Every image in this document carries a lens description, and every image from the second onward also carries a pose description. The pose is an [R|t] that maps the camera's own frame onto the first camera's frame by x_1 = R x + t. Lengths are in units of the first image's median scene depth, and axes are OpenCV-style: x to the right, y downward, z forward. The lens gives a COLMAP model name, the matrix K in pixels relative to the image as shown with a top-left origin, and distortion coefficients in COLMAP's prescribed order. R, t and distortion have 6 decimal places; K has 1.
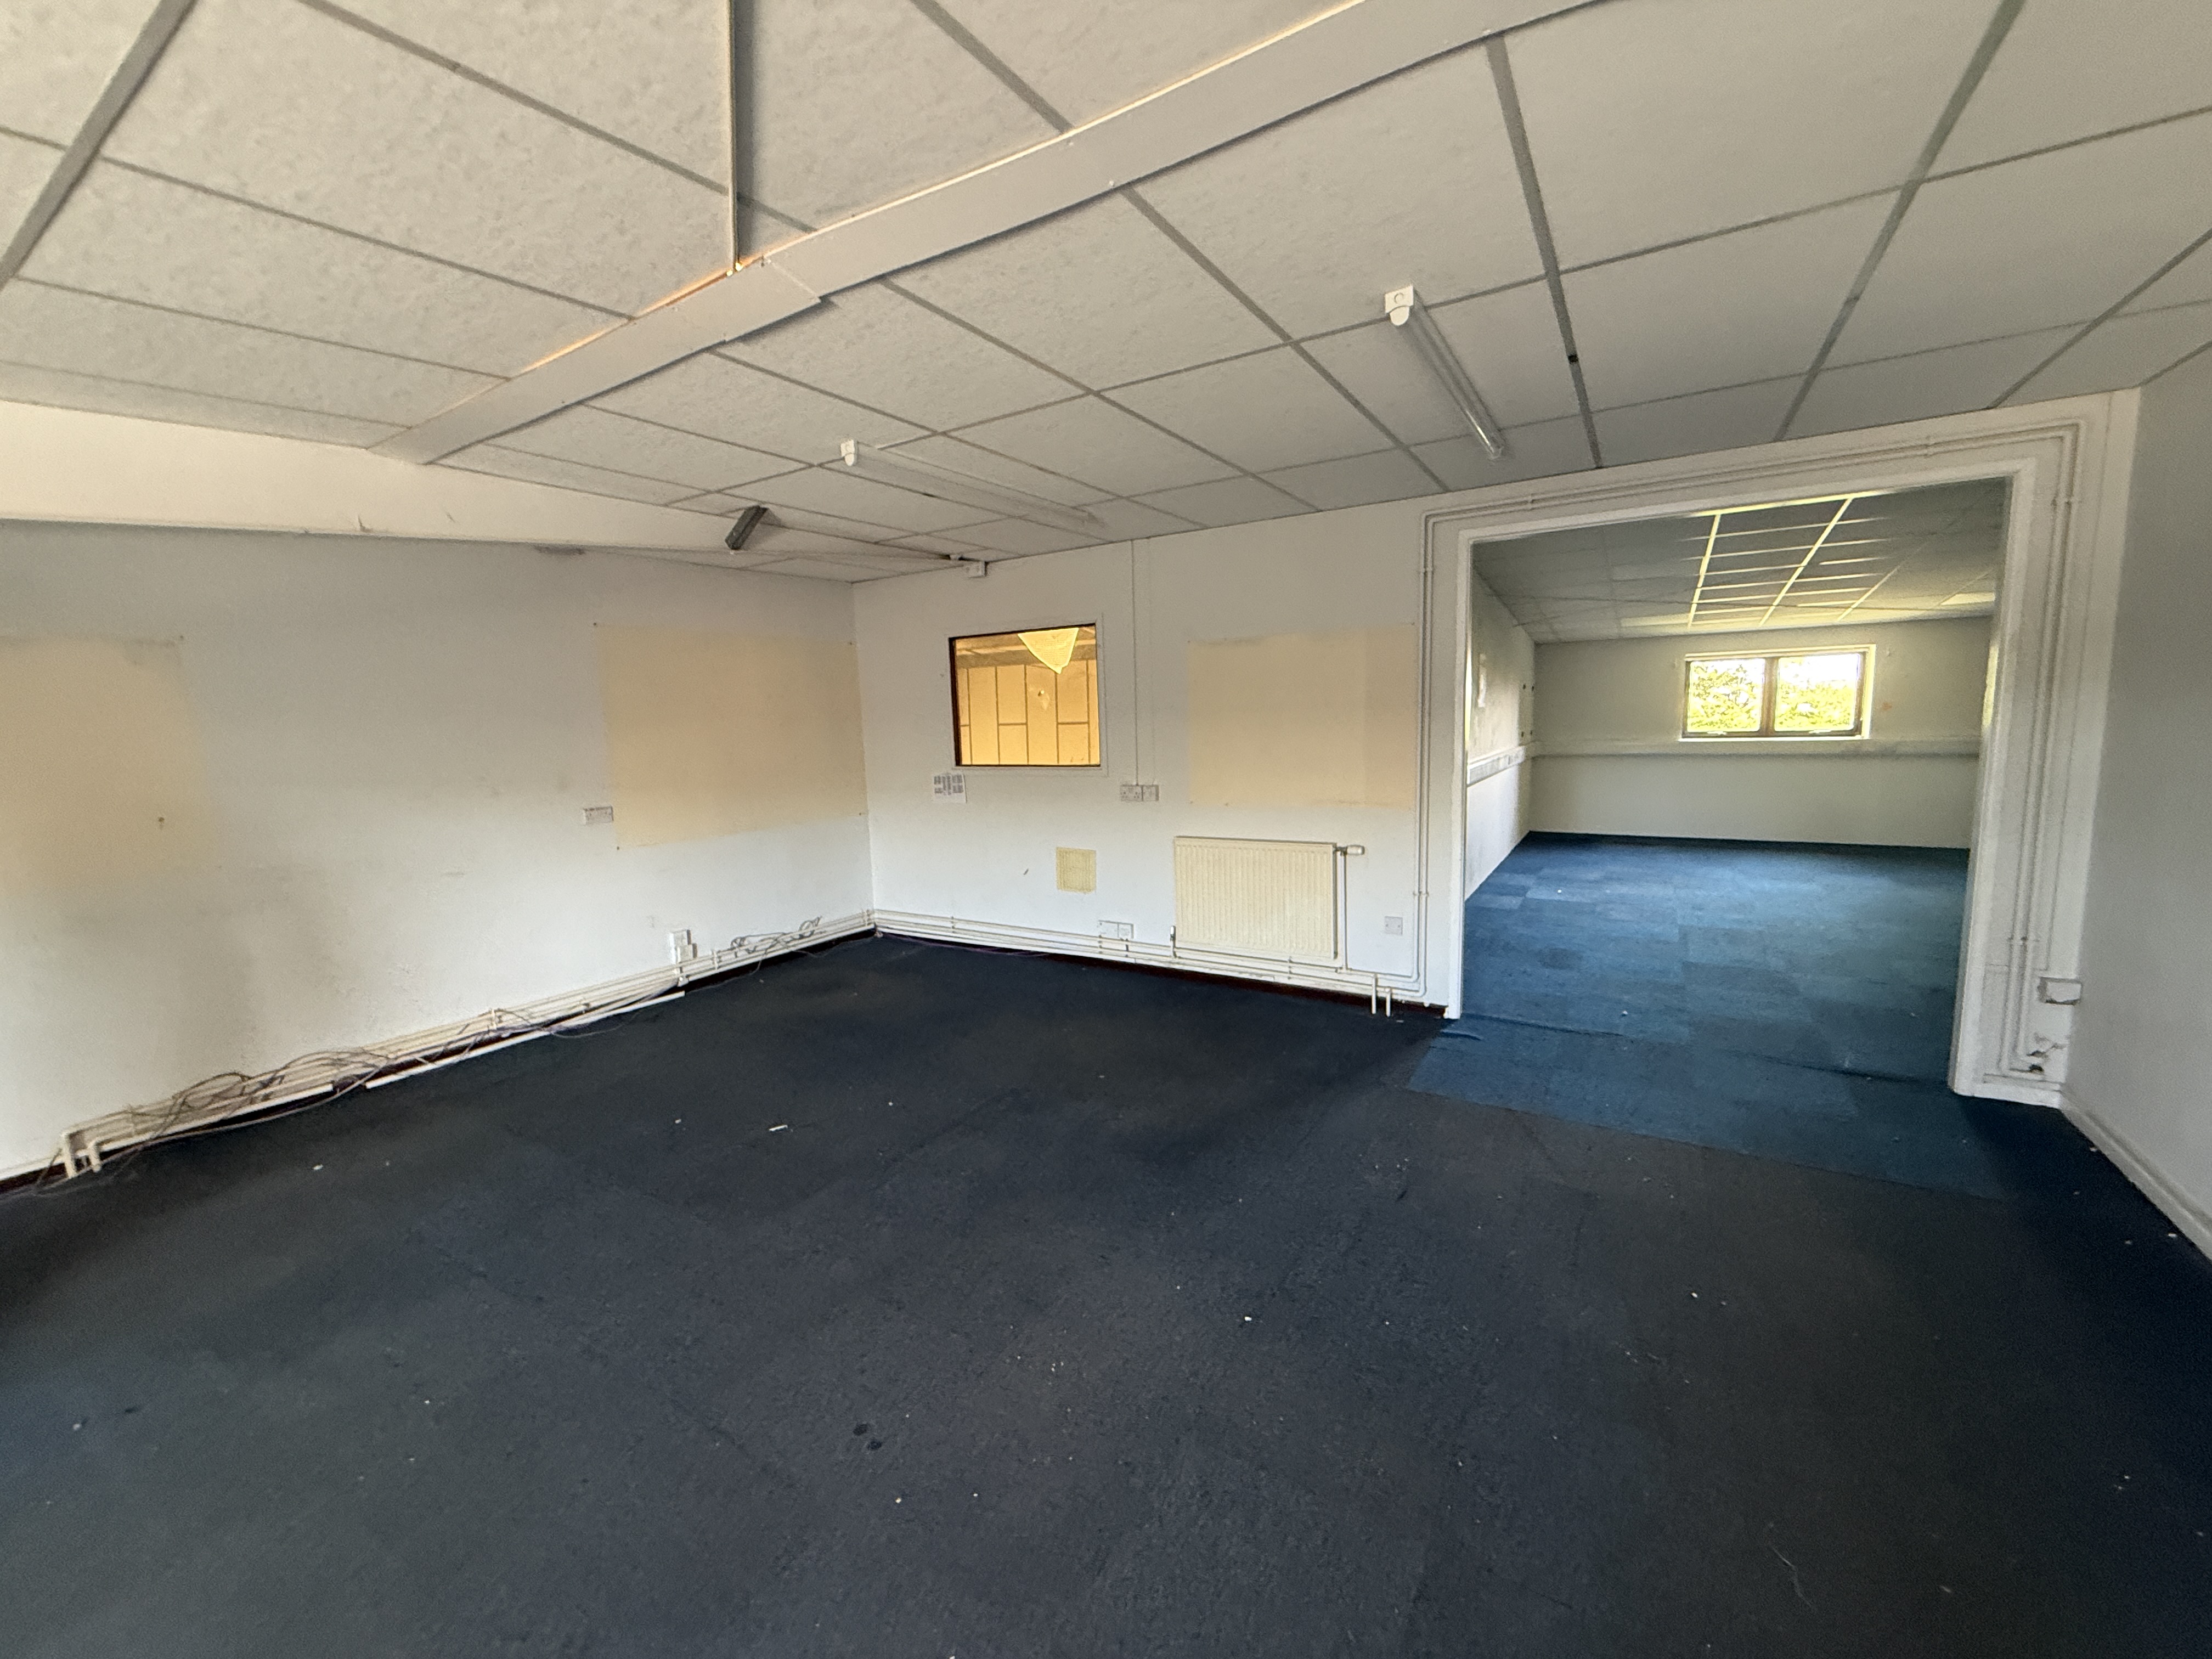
lens RADIAL K [[884.8, 0, 1104.9], [0, 884.8, 823.7], [0, 0, 1]] dist [-0.000433, 0.000011]
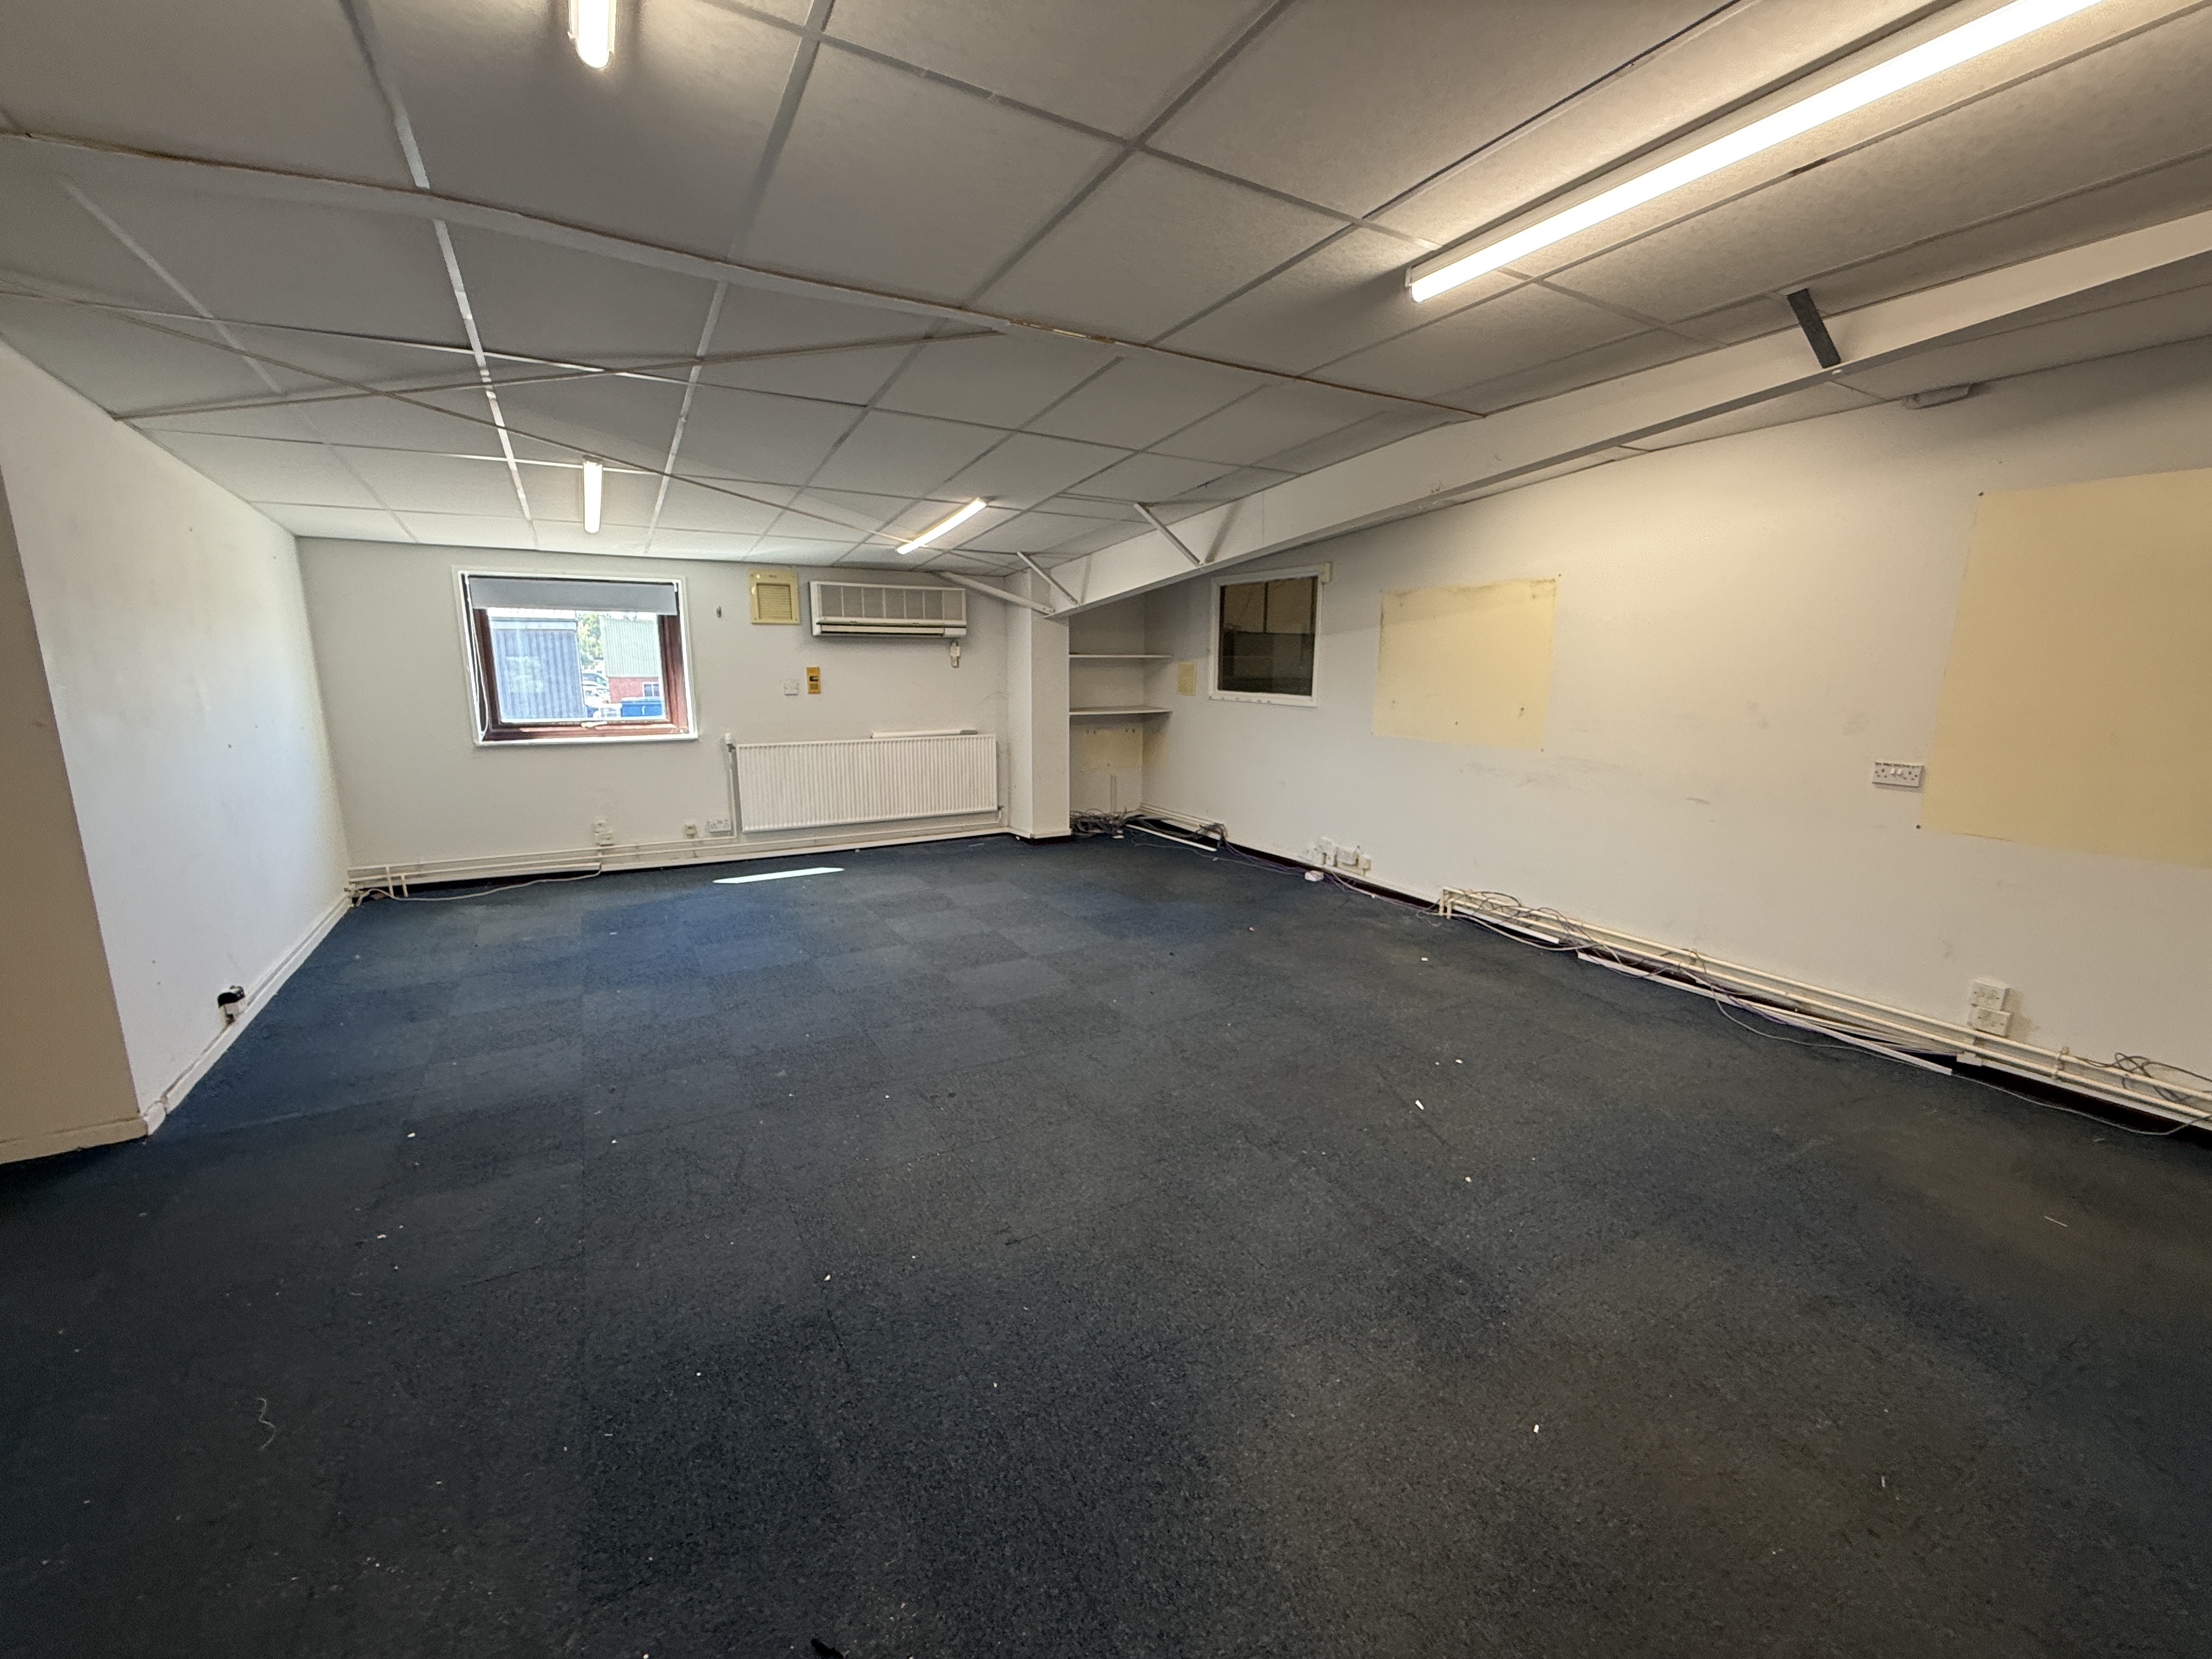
lens RADIAL K [[884.8, 0, 1106.2], [0, 884.8, 830.1], [0, 0, 1]] dist [-0.000433, 0.000011]
pose [[-0.469385, 0.194368, -0.861336, 0.374862], [-0.104472, 0.956396, 0.272751, -0.100203], [0.876792, 0.218011, -0.428612, 0.769508]]
